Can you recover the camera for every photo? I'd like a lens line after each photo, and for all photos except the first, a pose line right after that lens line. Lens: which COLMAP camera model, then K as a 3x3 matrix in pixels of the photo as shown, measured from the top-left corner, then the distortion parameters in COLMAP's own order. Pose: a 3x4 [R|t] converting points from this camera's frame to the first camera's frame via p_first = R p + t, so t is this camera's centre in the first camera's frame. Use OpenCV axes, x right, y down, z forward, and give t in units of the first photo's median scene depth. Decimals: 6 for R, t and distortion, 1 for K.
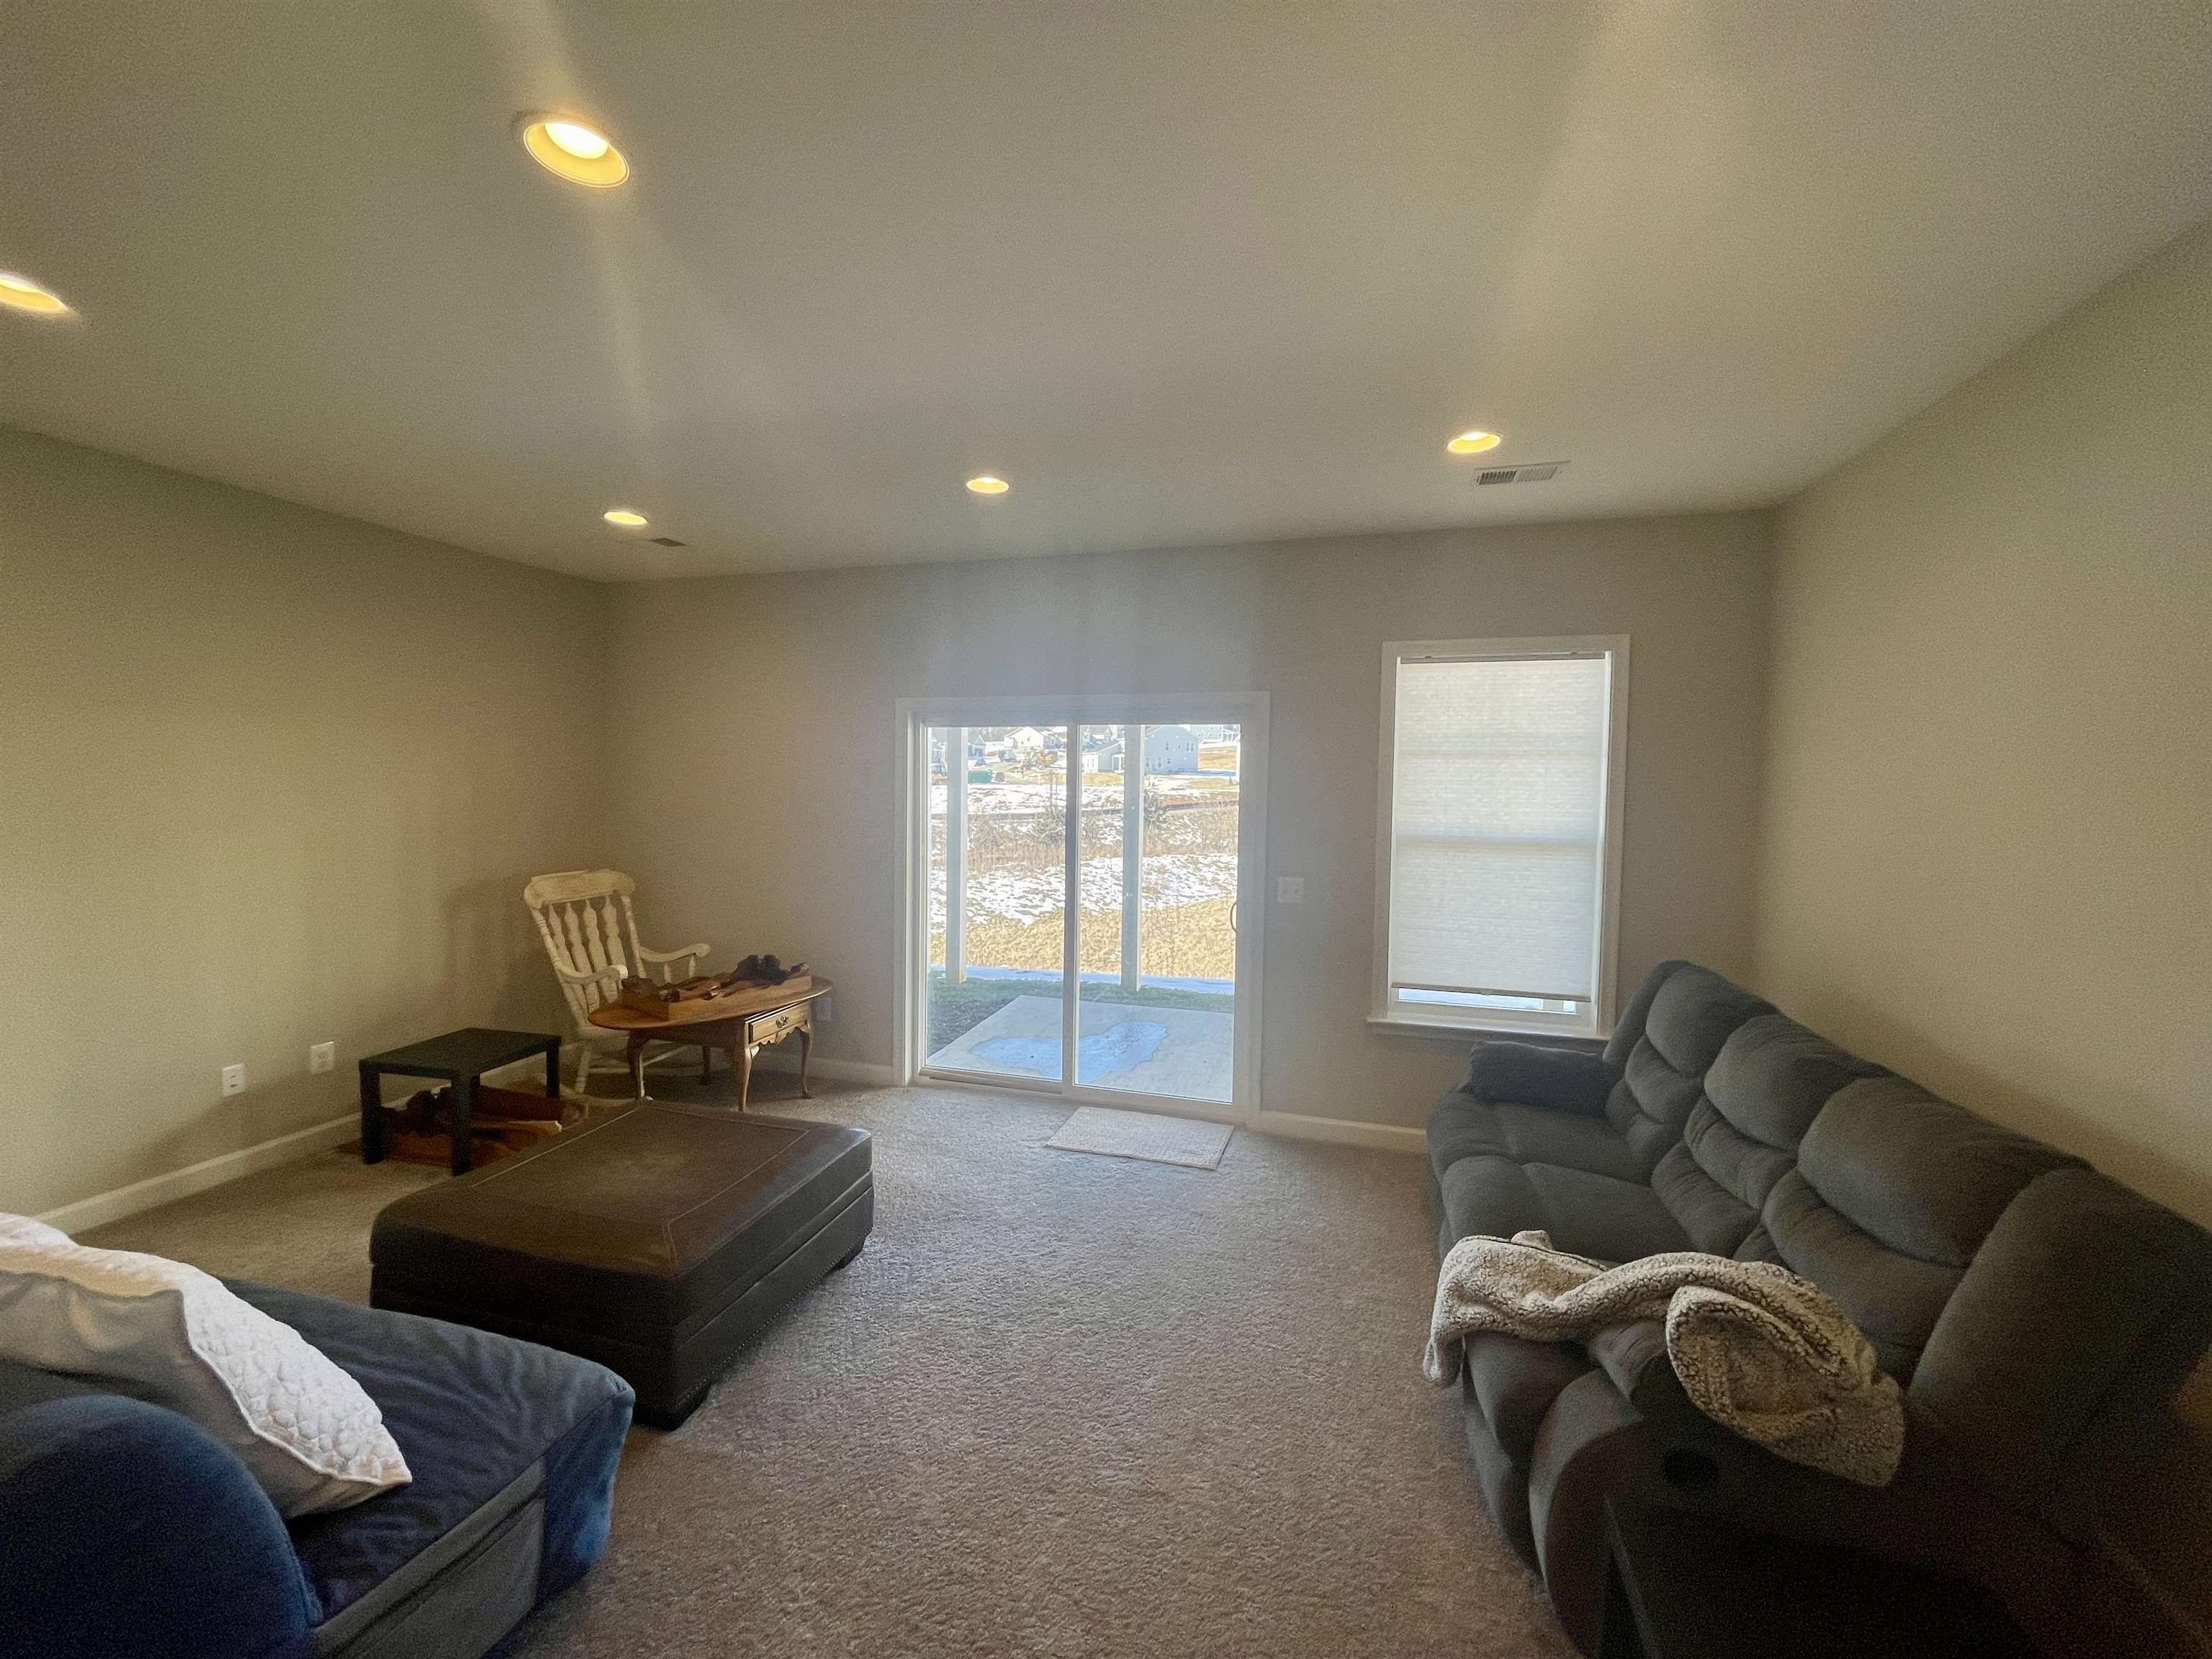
lens RADIAL K [[892.7, 0, 1090.8], [0, 892.7, 819.9], [0, 0, 1]] dist [0.000161, -0.000476]
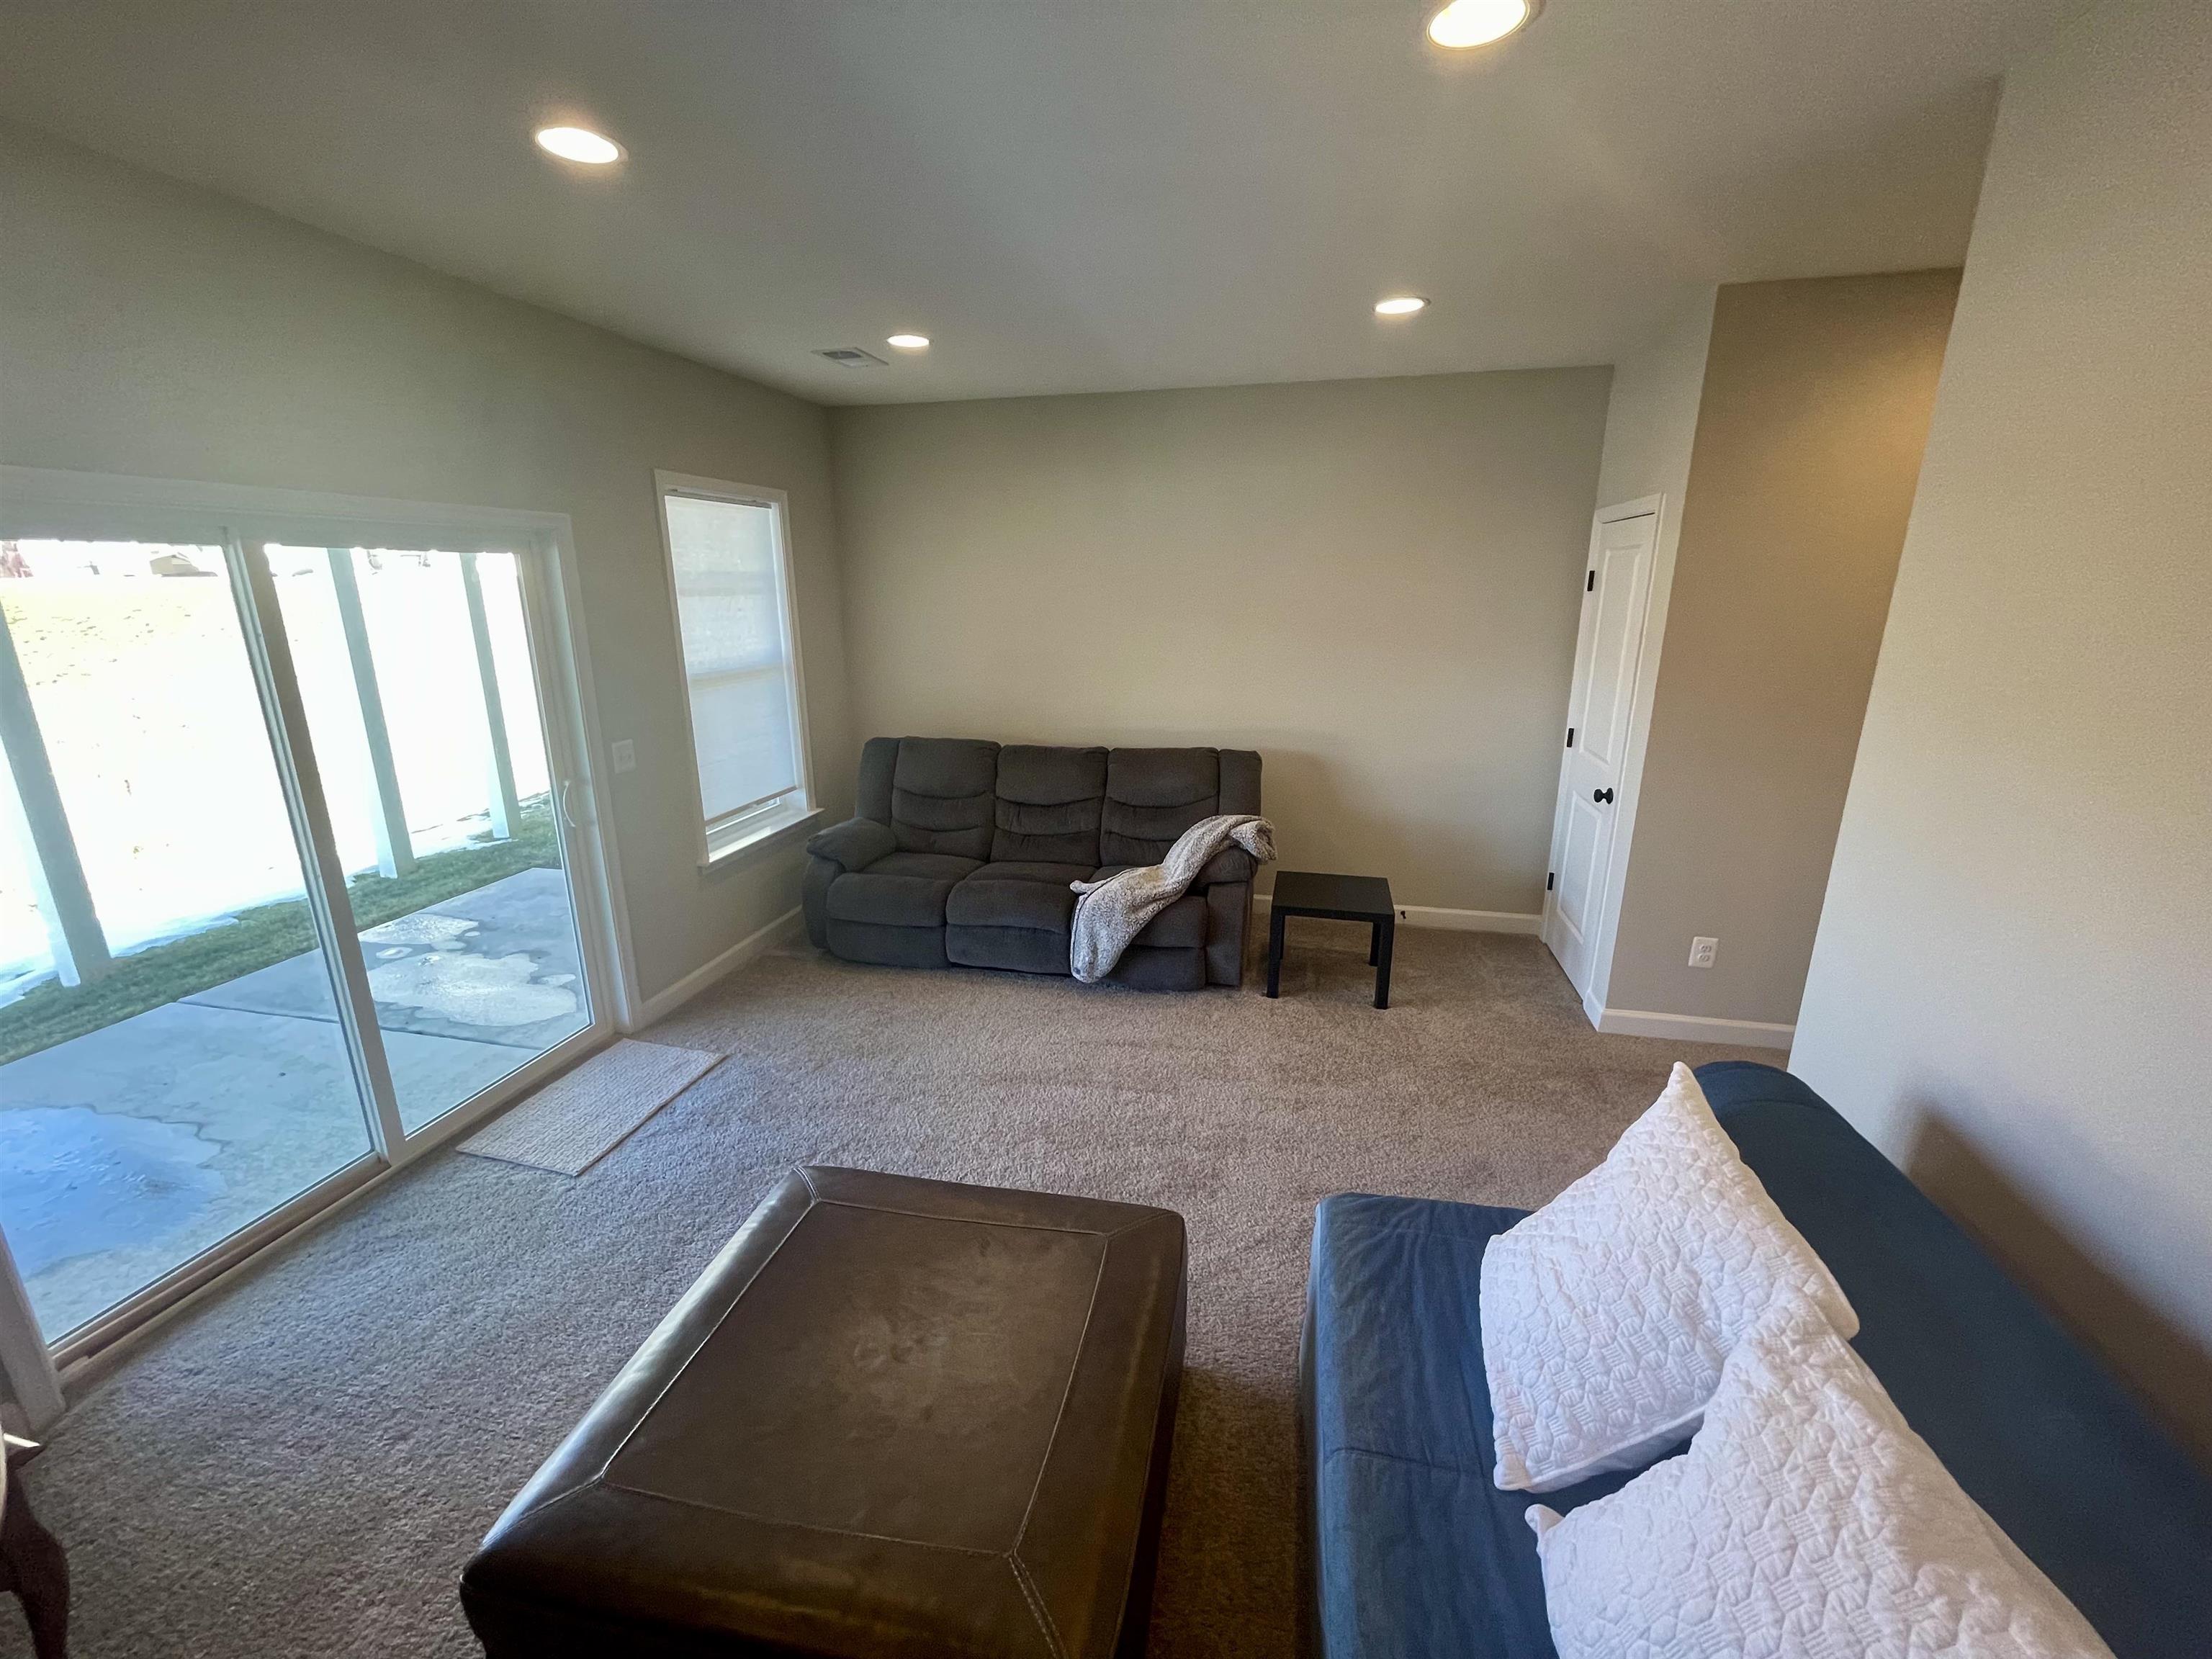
lens RADIAL K [[892.7, 0, 1098.6], [0, 892.7, 826.6], [0, 0, 1]] dist [0.000161, -0.000476]
pose [[-0.022142, -0.269486, 0.962750, -0.671252], [0.071391, 0.960101, 0.270386, -0.059876], [-0.997203, 0.074719, -0.002020, 0.573198]]
